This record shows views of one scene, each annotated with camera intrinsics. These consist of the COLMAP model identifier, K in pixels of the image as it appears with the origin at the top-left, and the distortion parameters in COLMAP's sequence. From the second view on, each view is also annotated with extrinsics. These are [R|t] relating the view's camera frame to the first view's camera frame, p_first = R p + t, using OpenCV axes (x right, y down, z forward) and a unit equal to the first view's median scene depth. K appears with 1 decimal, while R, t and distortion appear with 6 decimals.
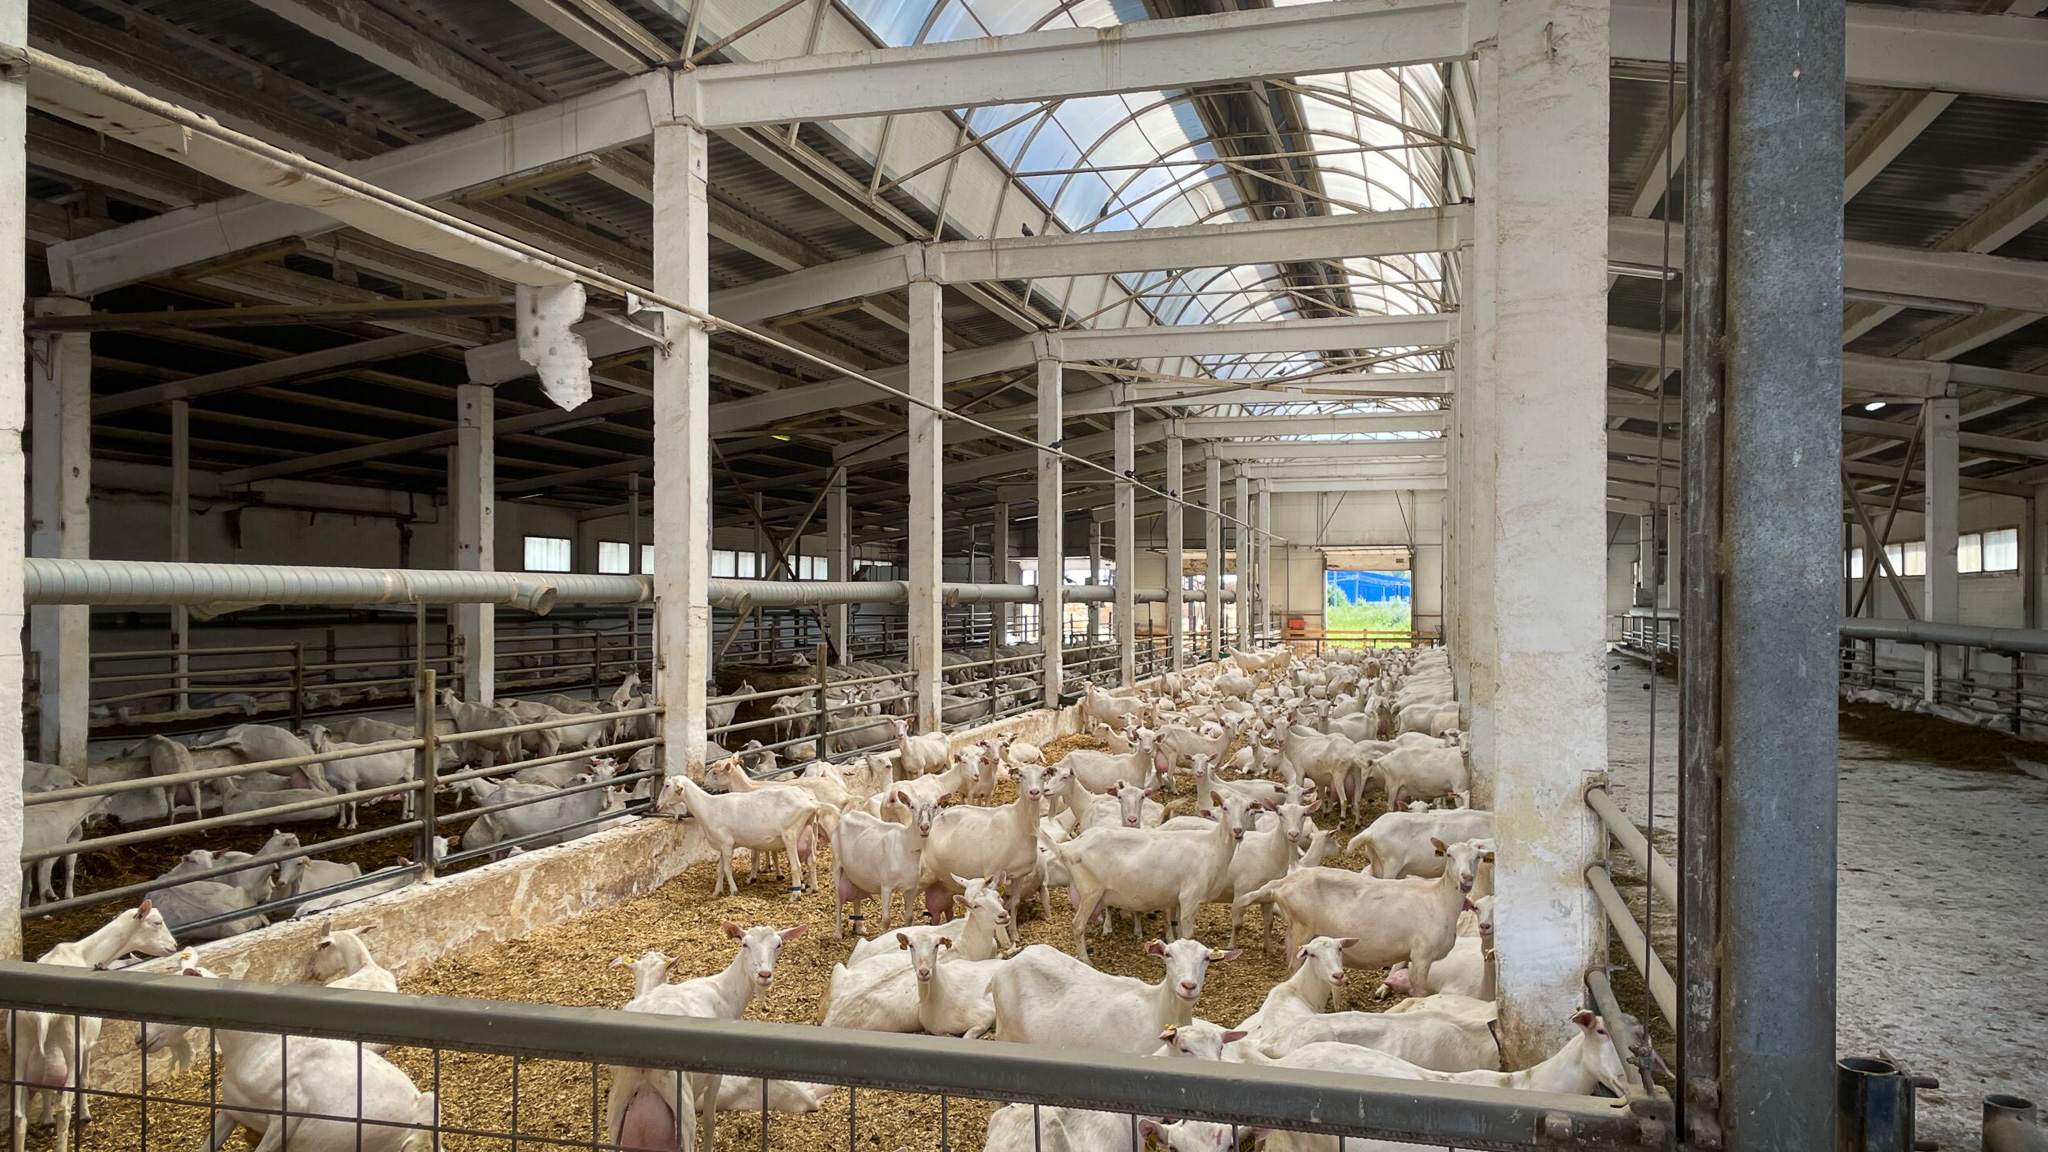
lens RADIAL K [[1559.8, 0, 985.2], [0, 1559.8, 600.1], [0, 0, 1]] dist [0.053698, -0.066869]
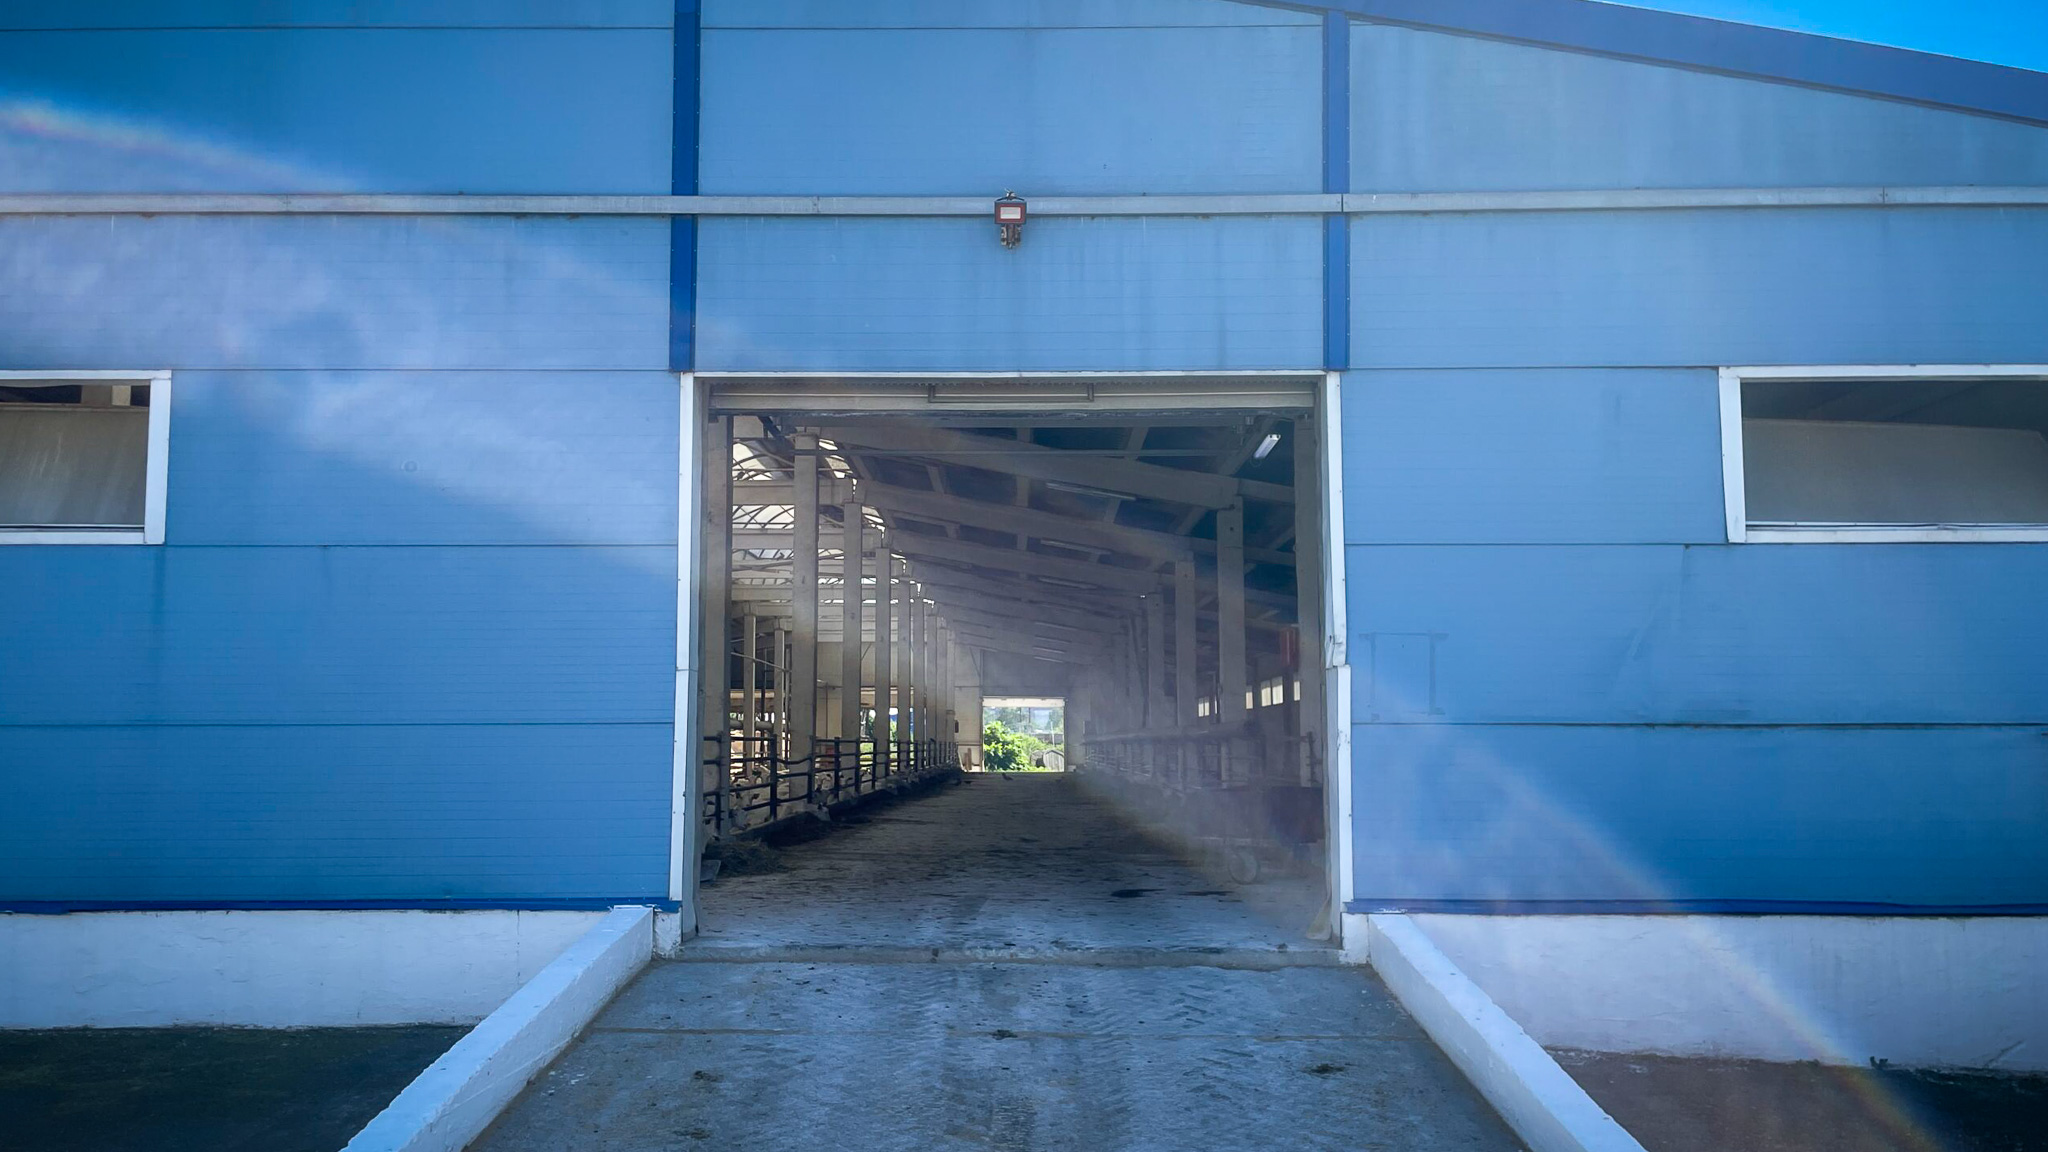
lens RADIAL K [[1583.4, 0, 1002.1], [0, 1583.4, 607.0], [0, 0, 1]] dist [0.103830, -0.130418]
pose [[0.965408, 0.021611, 0.259847, 0.017364], [0.001588, 0.996053, -0.088741, 0.032233], [-0.260739, 0.086084, 0.961564, -0.538949]]
